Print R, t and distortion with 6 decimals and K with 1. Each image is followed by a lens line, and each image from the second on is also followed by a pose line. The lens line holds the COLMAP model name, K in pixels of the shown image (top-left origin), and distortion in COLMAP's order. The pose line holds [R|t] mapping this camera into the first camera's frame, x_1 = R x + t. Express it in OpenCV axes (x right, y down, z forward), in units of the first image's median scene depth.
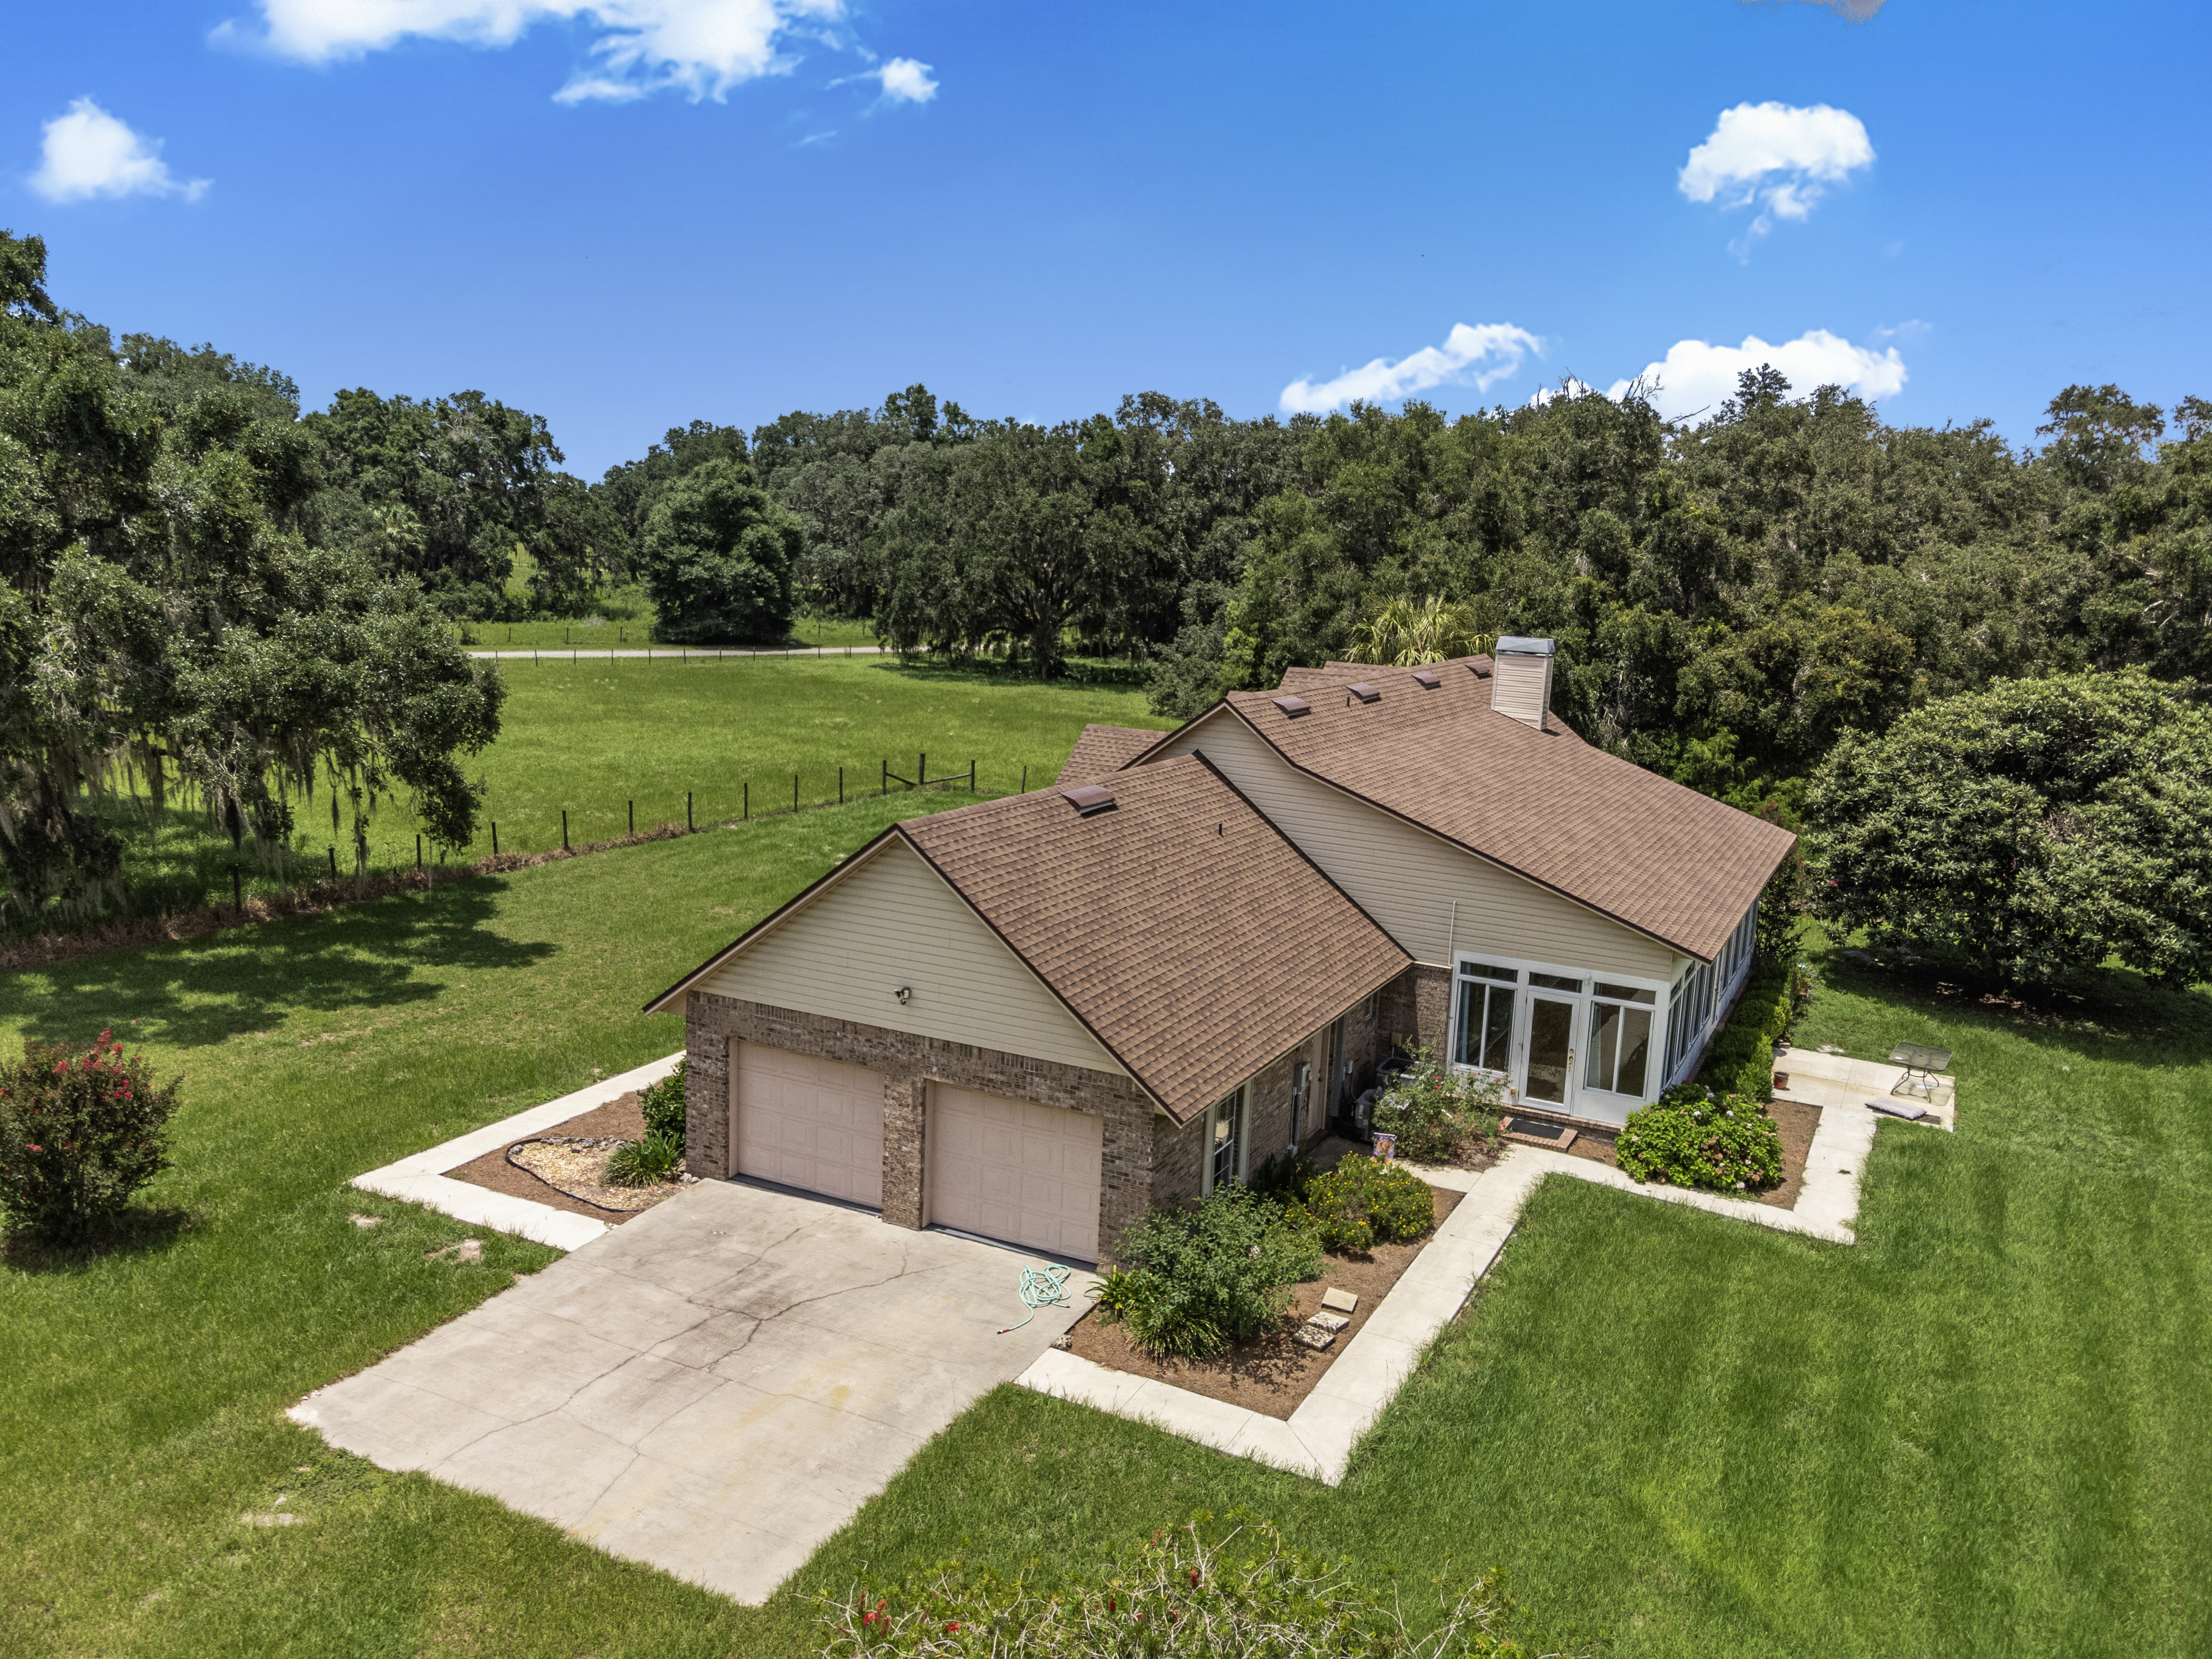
lens RADIAL K [[1660.5, 0, 1128.7], [0, 1660.5, 823.4], [0, 0, 1]] dist [0.009776, 0.036490]
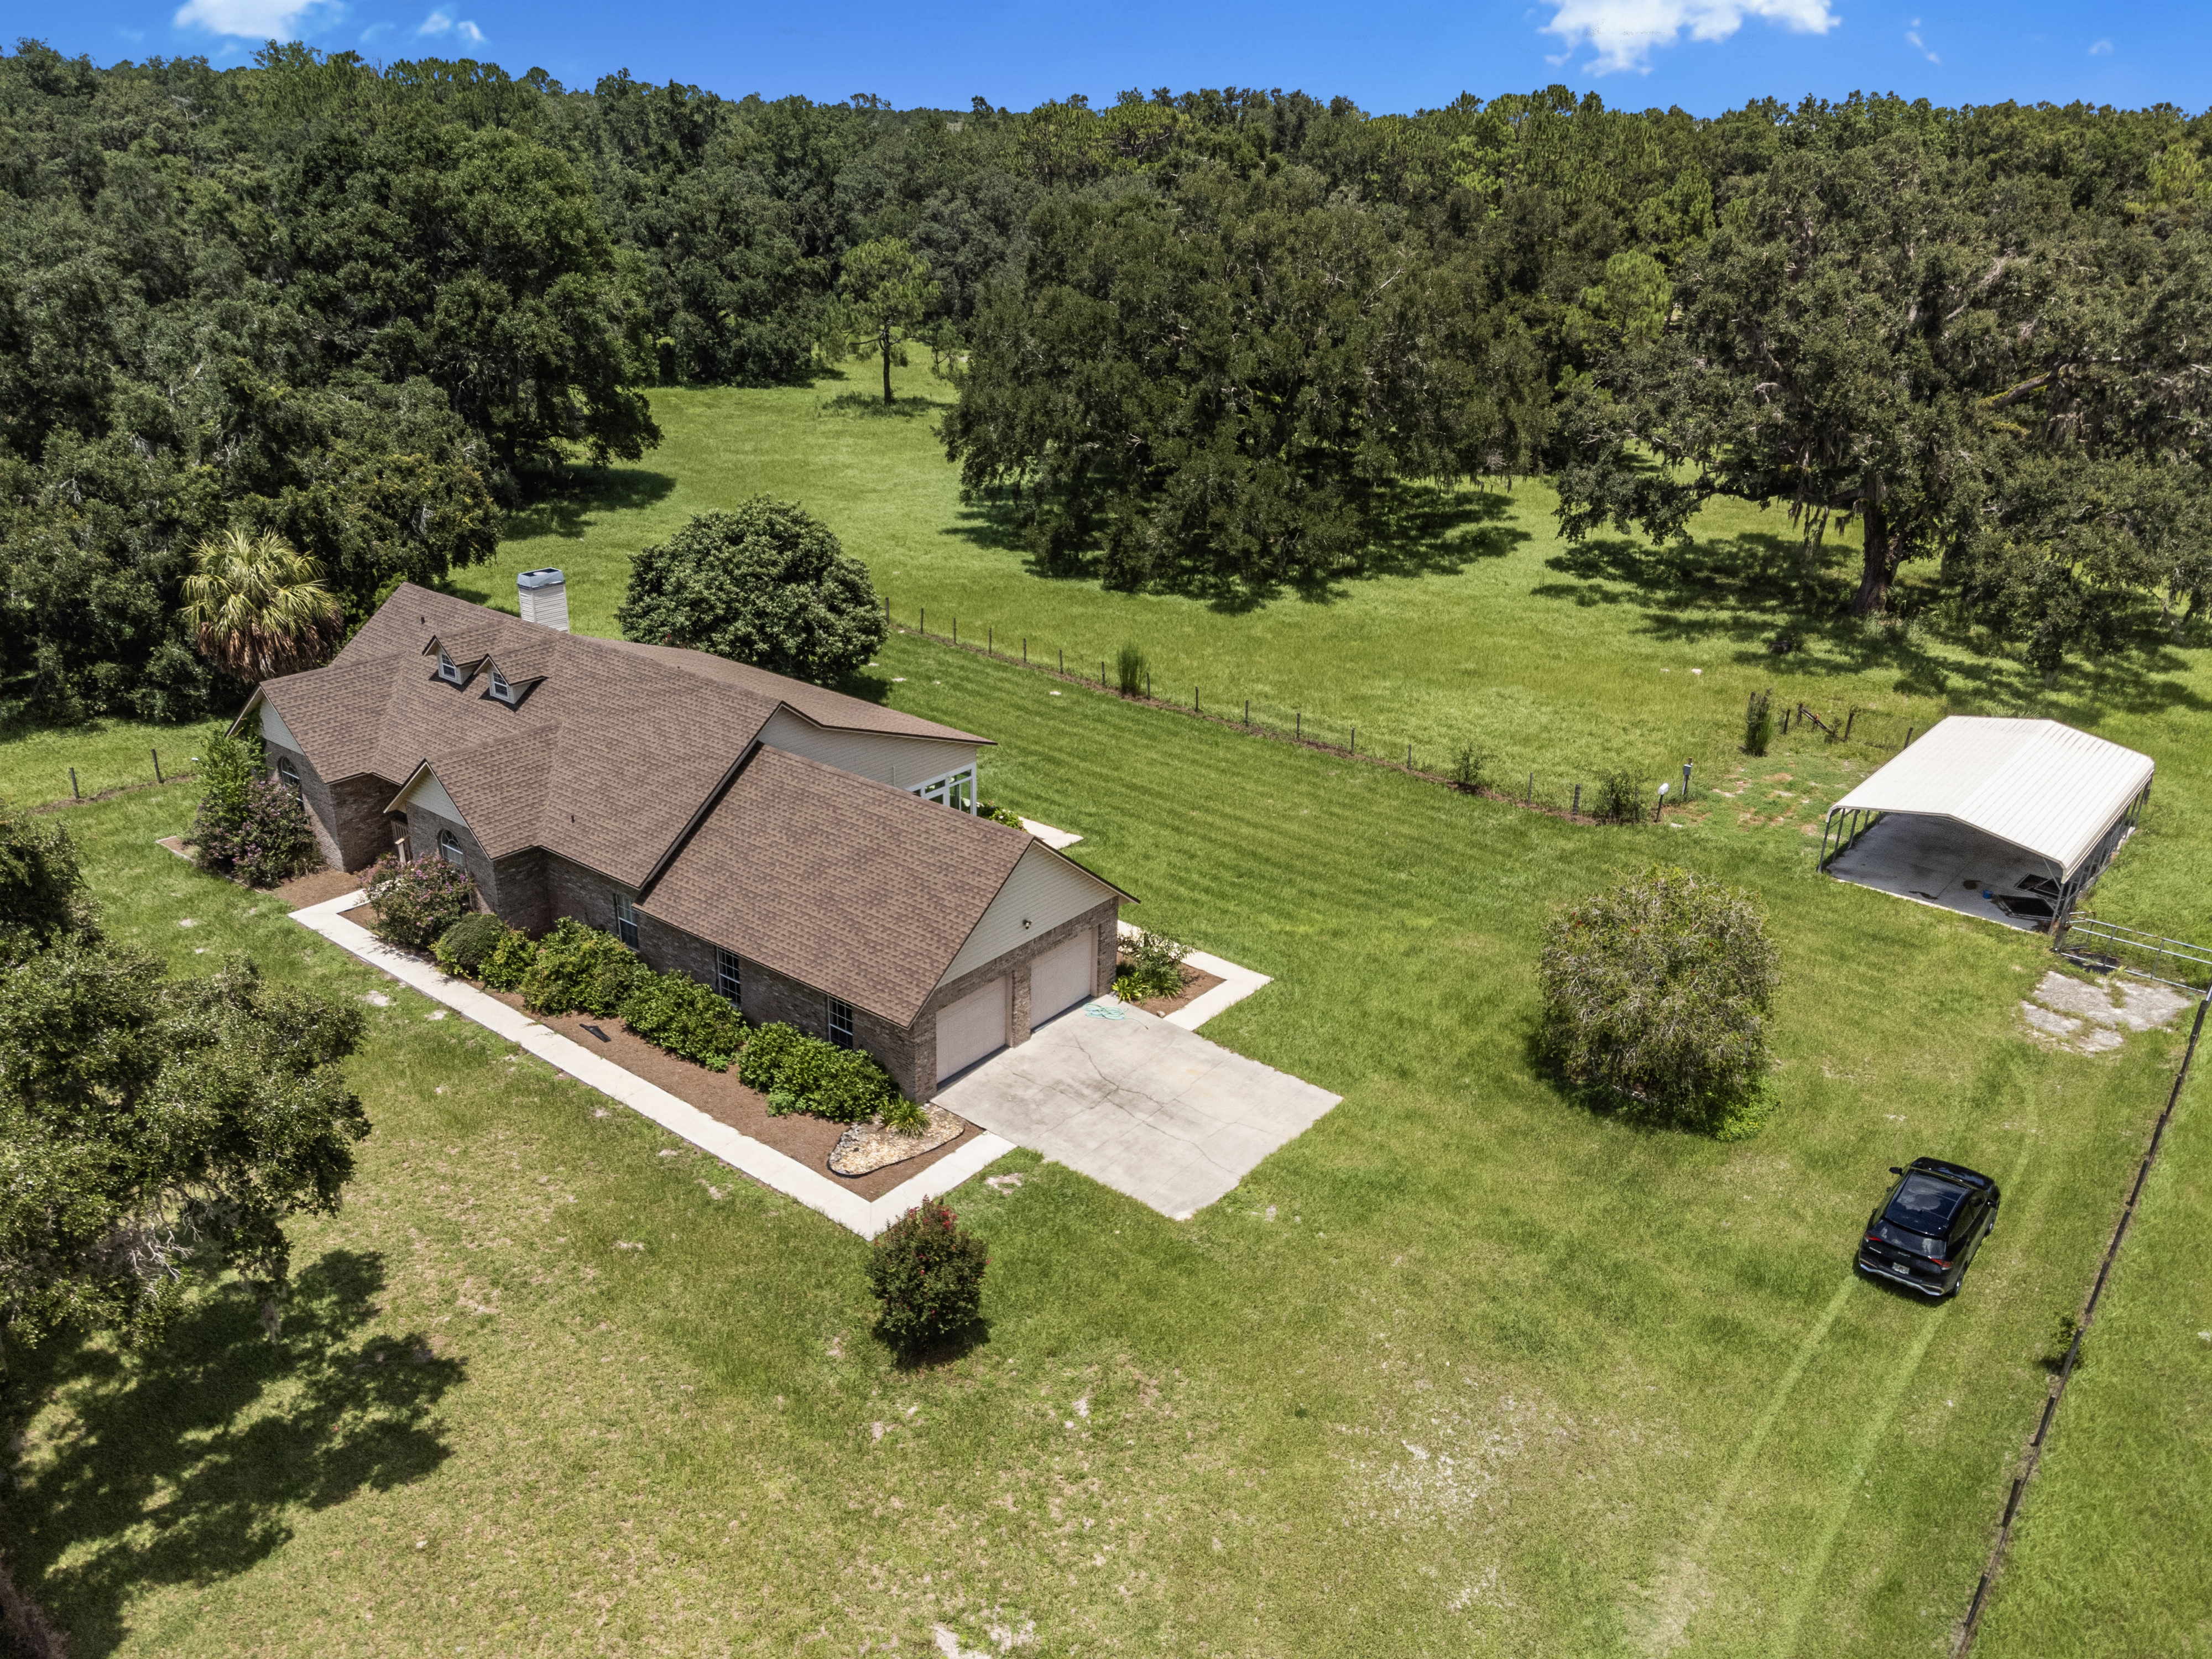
lens RADIAL K [[1660.5, 0, 1128.7], [0, 1660.5, 823.4], [0, 0, 1]] dist [0.009776, 0.036490]
pose [[0.191056, -0.411958, 0.890948, -1.322948], [0.145504, 0.909526, 0.389346, -0.537463], [-0.970735, 0.055250, 0.233712, 0.372488]]
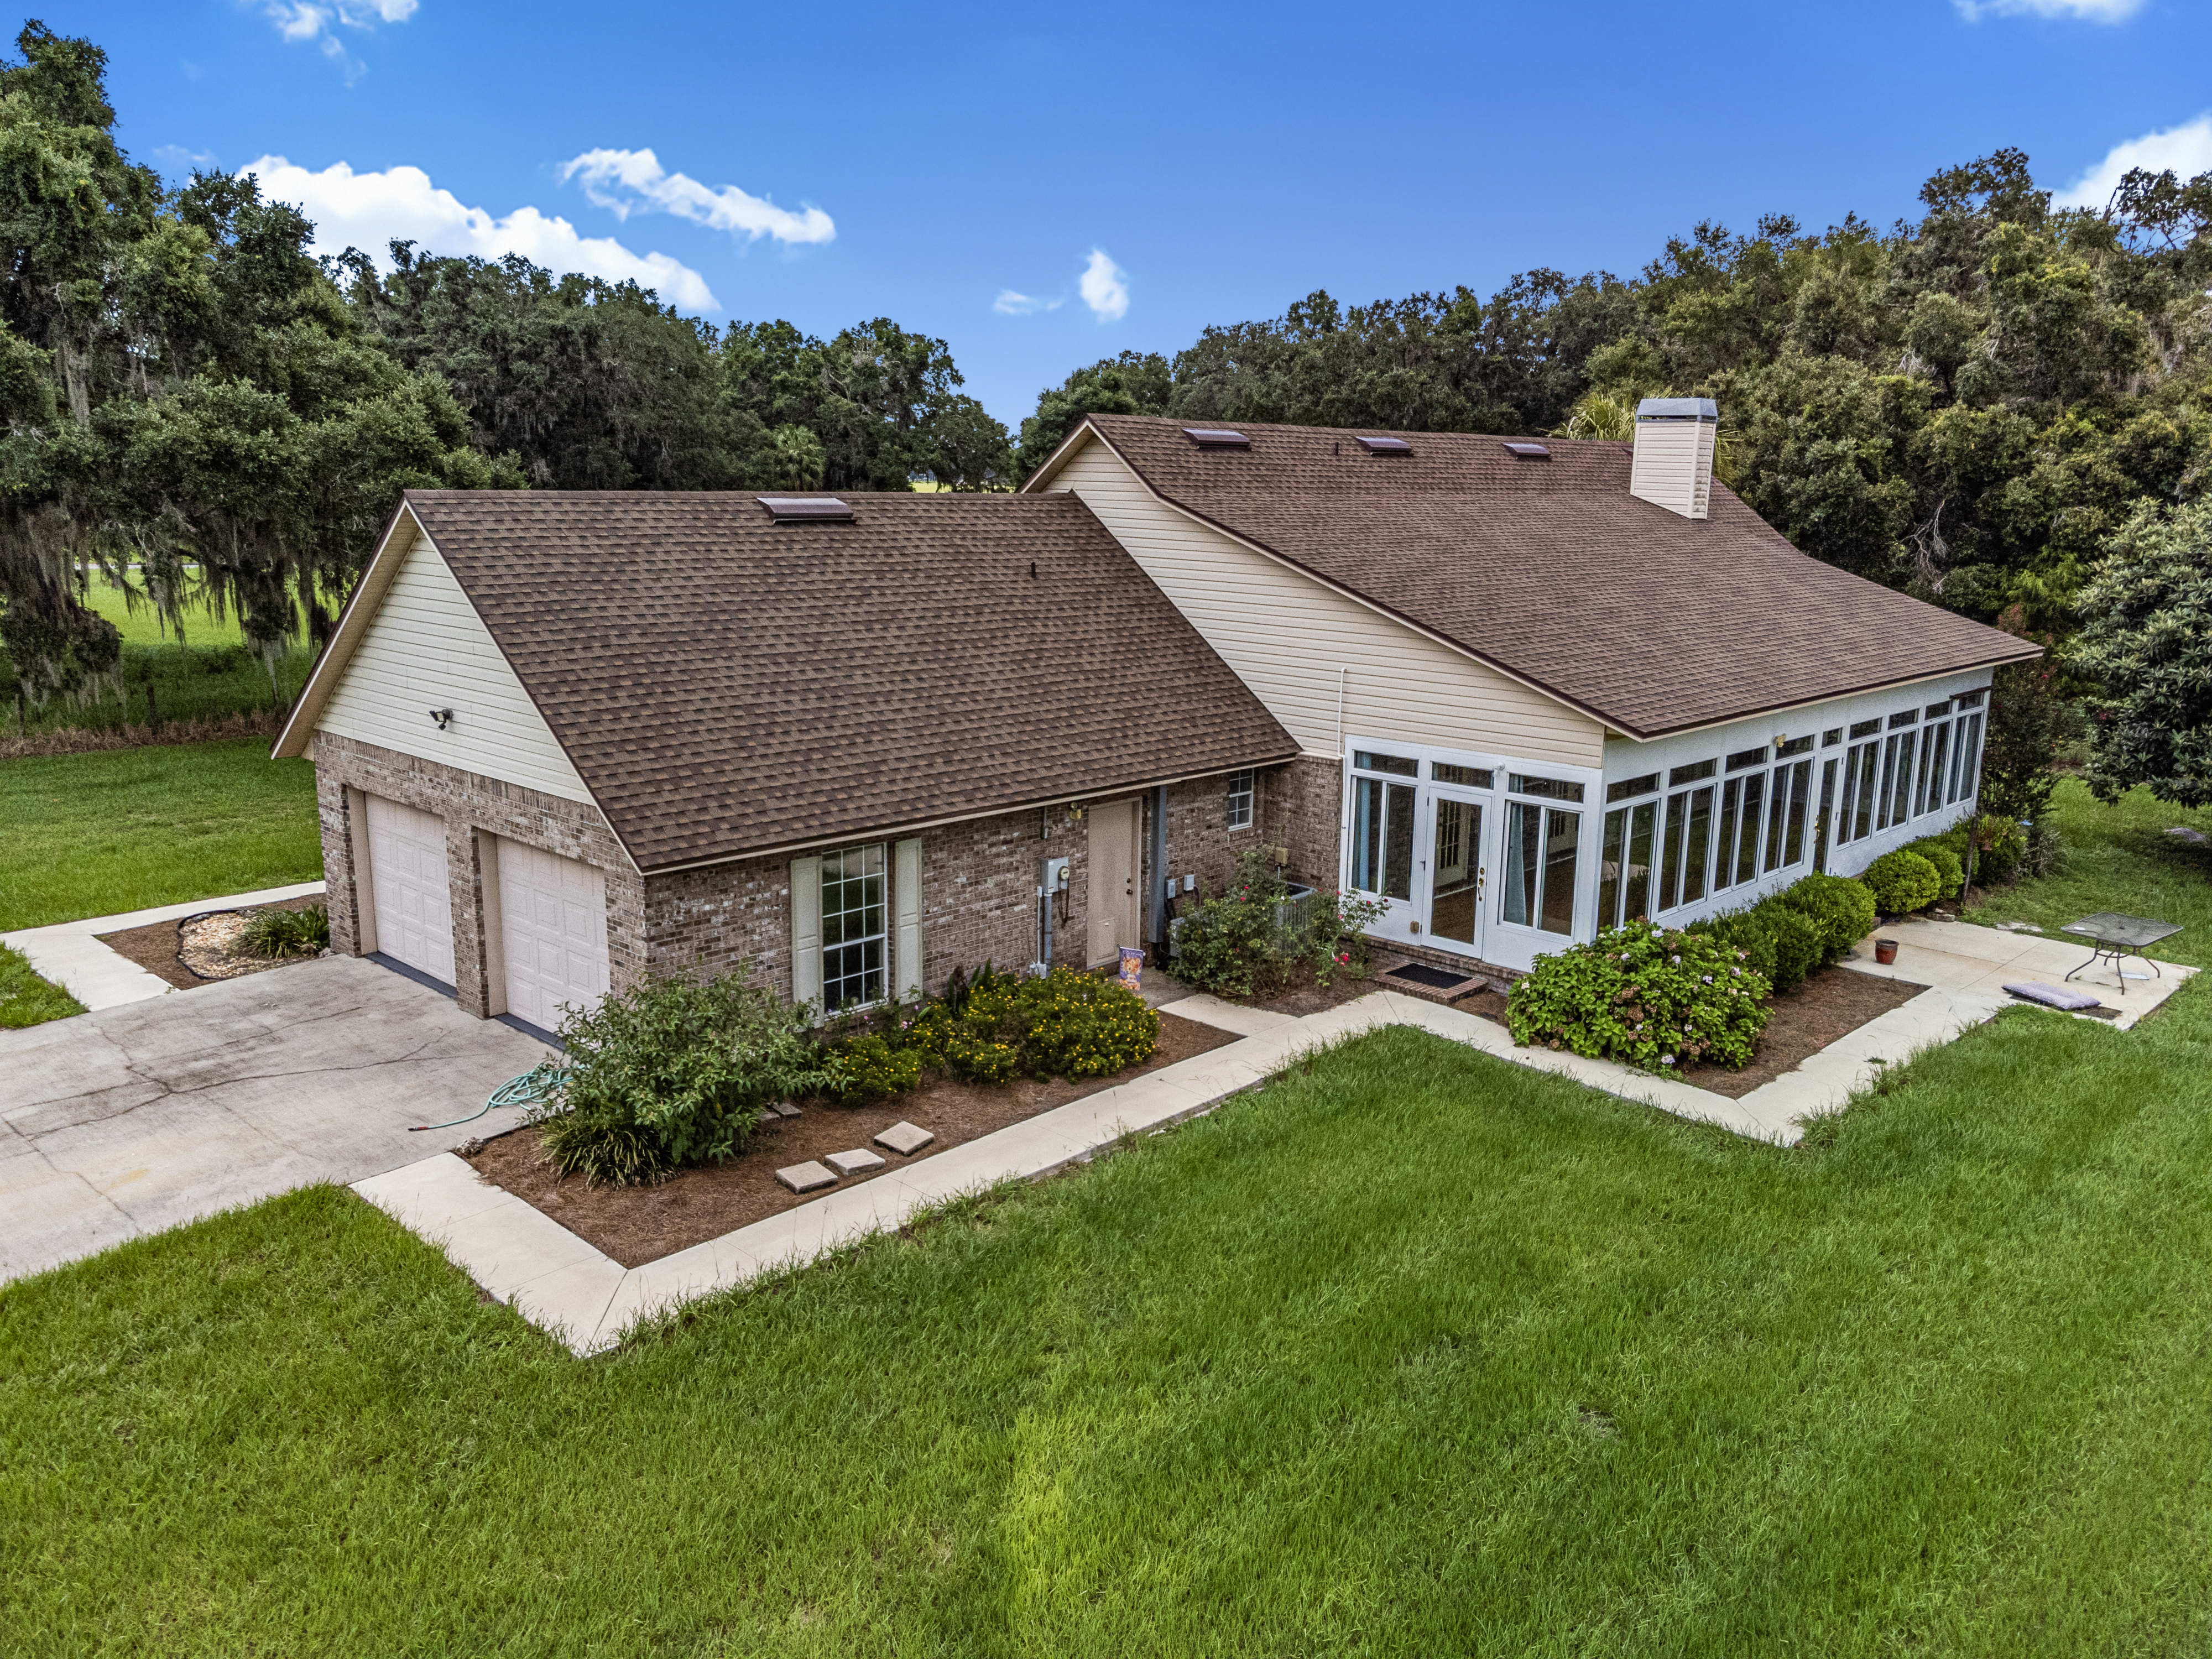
lens RADIAL K [[1660.5, 0, 1128.7], [0, 1660.5, 823.4], [0, 0, 1]] dist [0.009776, 0.036490]
pose [[0.956774, 0.029935, -0.289289, 0.324852], [-0.022032, 0.999291, 0.030538, 0.097167], [0.289998, -0.022844, 0.956755, 0.265022]]
